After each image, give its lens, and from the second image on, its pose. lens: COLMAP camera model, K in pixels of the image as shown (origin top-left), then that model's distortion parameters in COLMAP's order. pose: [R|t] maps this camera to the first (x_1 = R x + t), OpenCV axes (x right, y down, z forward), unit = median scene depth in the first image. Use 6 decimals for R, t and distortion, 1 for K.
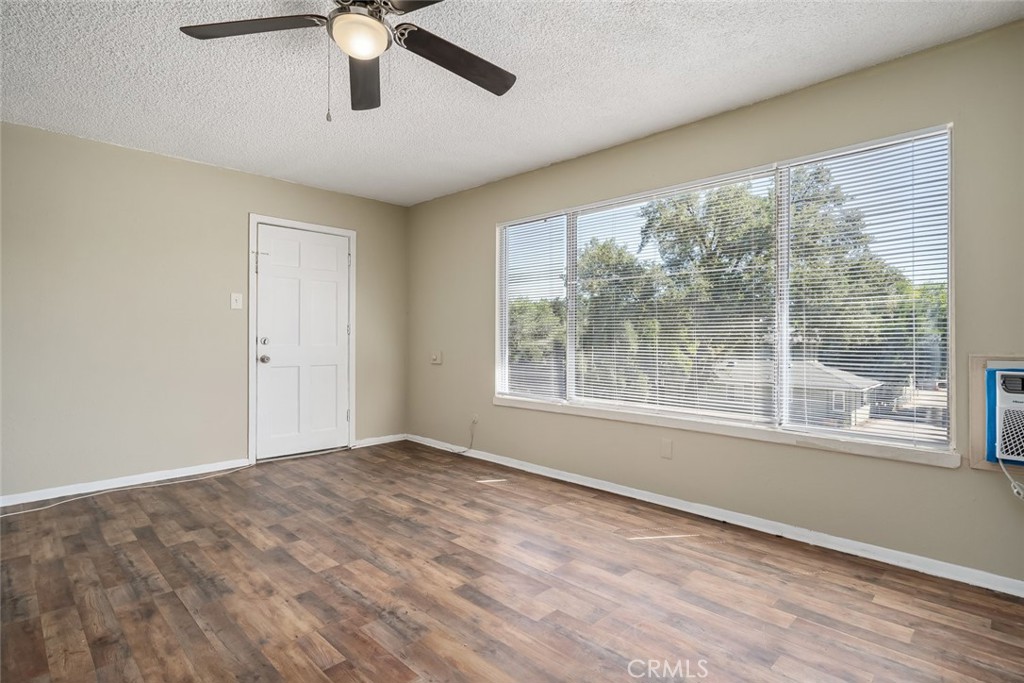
lens RADIAL K [[493.4, 0, 512.0], [0, 493.4, 341.5], [0, 0, 1]] dist [0.001153, -0.000134]
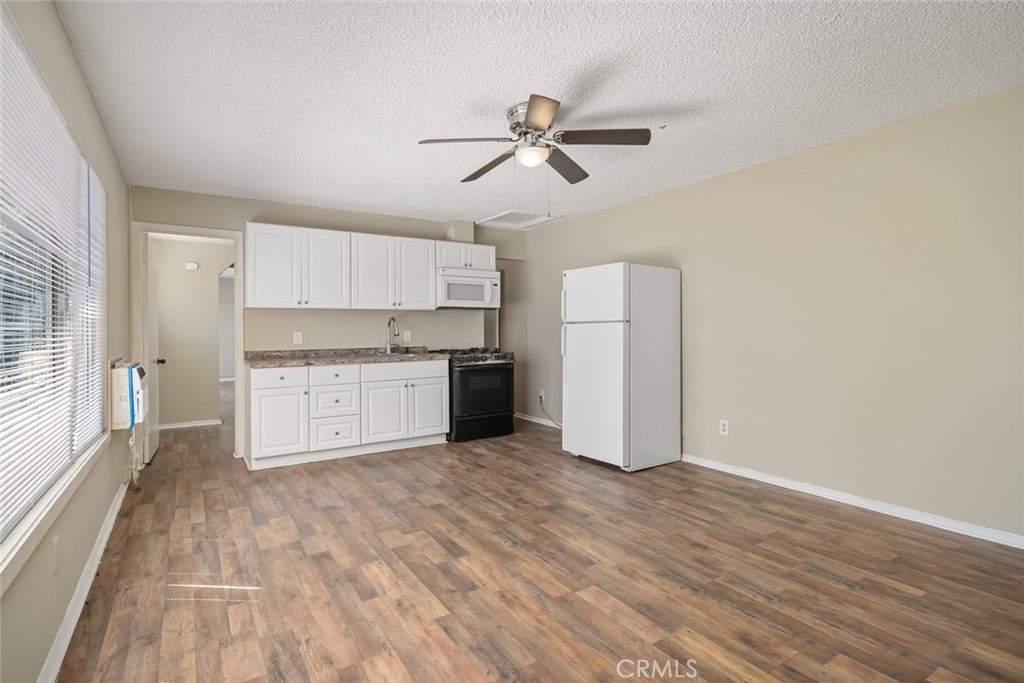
lens RADIAL K [[528.1, 0, 507.4], [0, 528.1, 330.9], [0, 0, 1]] dist [0.000437, 0.000233]
pose [[-0.978546, 0.004441, 0.205982, -0.459500], [0.006938, 0.999911, 0.011403, -0.061328], [-0.205913, 0.012587, -0.978489, 2.126641]]
